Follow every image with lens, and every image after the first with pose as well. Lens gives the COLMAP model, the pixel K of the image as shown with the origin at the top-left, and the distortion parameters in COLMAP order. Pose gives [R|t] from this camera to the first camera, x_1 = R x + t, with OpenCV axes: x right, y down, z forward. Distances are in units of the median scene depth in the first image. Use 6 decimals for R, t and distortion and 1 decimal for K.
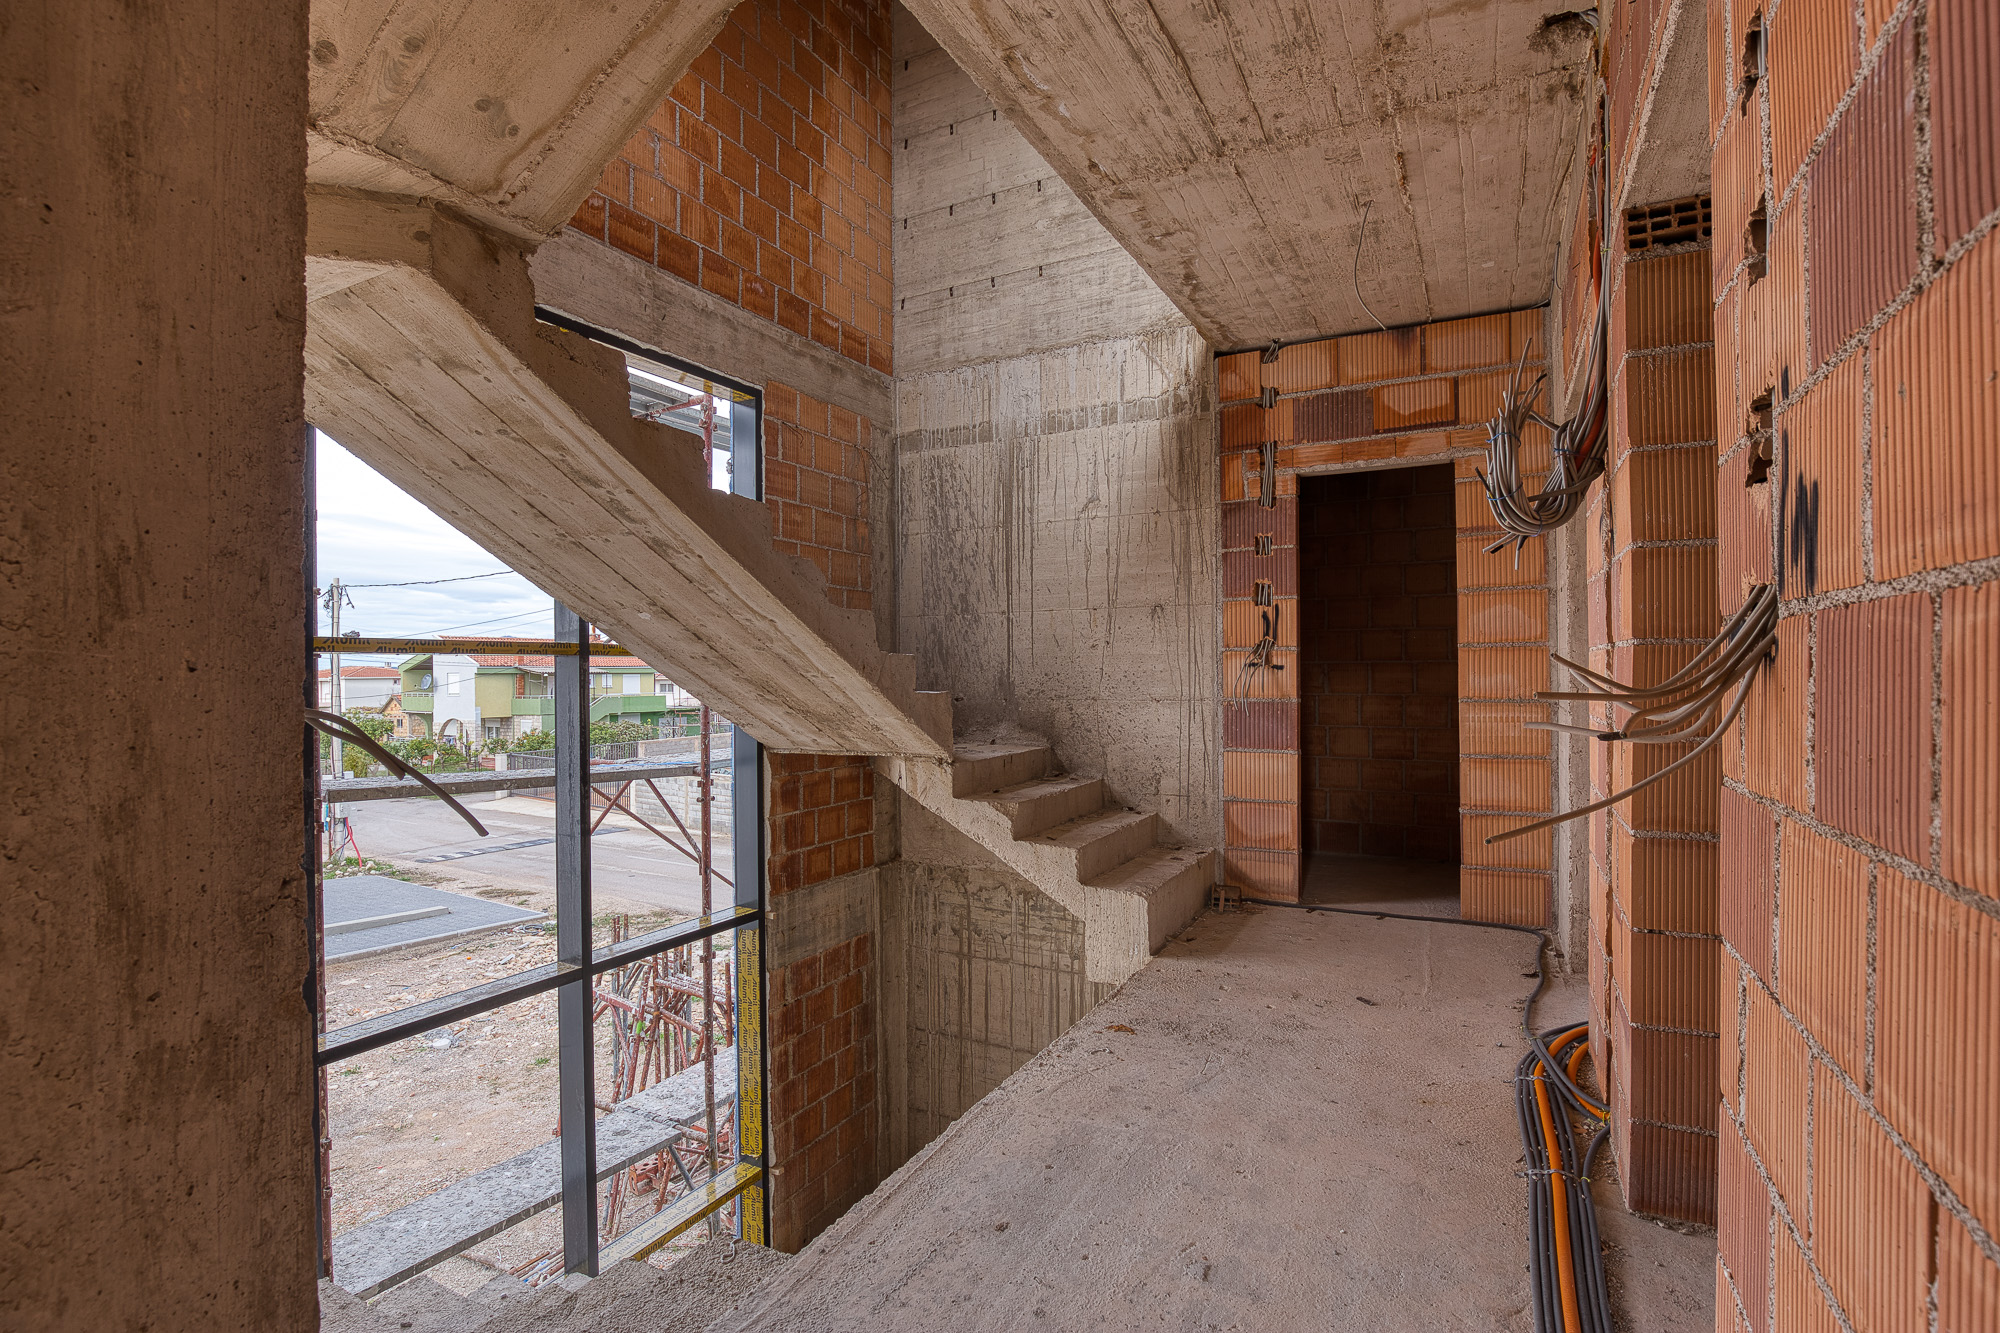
lens RADIAL K [[903.3, 0, 1000.0], [0, 903.3, 666.5], [0, 0, 1]] dist [-0.027640, -0.000113]
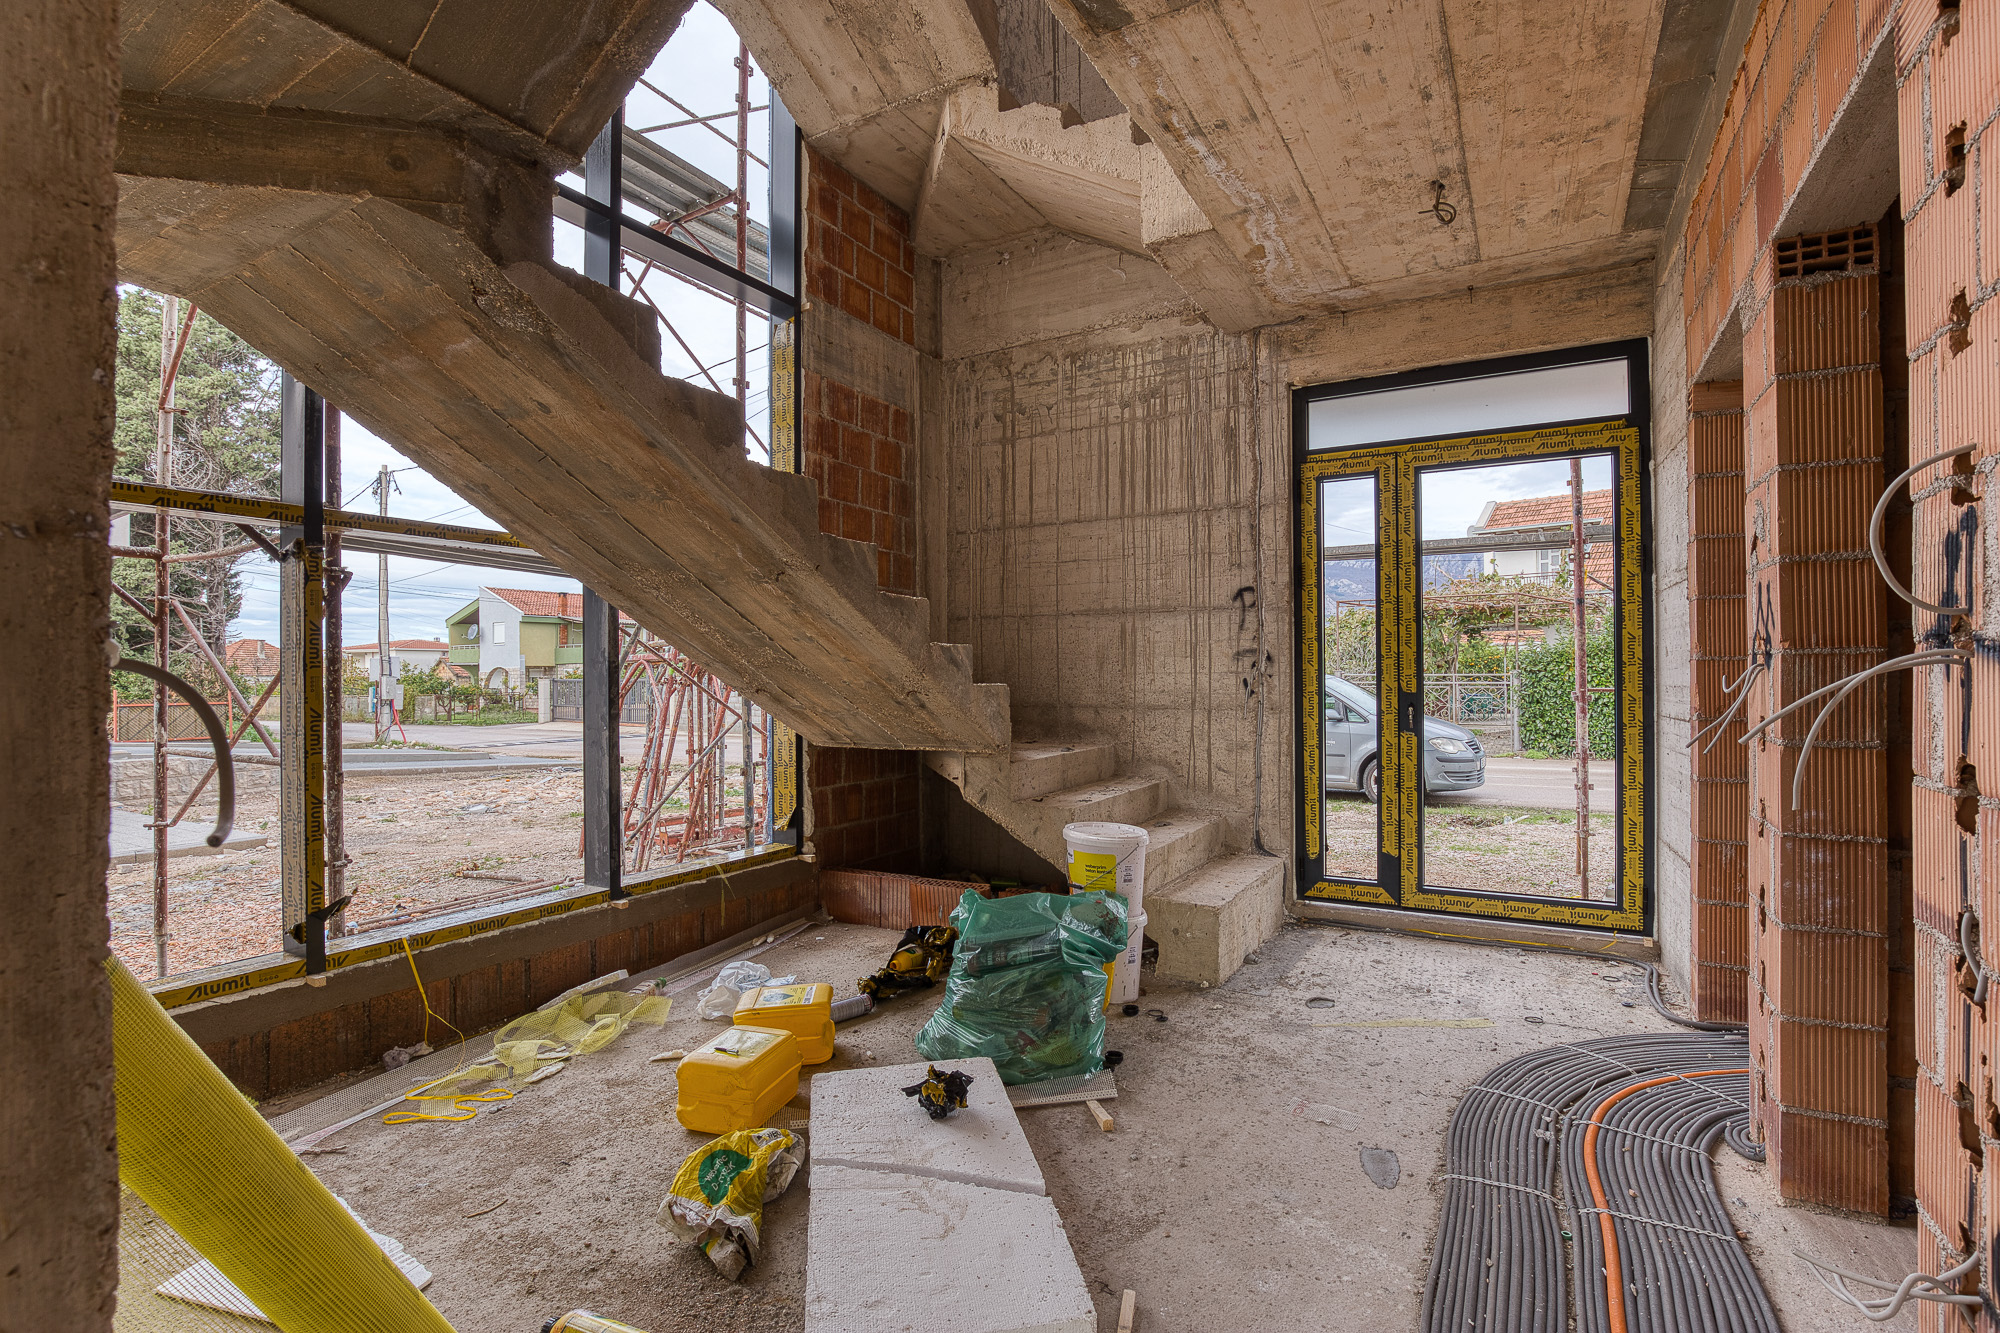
lens RADIAL K [[903.3, 0, 1000.0], [0, 903.3, 666.5], [0, 0, 1]] dist [-0.027640, -0.000113]
pose [[0.999209, 0.002371, -0.039703, -0.009453], [-0.002373, 0.999997, 0.000004, 0.562052], [0.039703, 0.000090, 0.999212, 0.046869]]
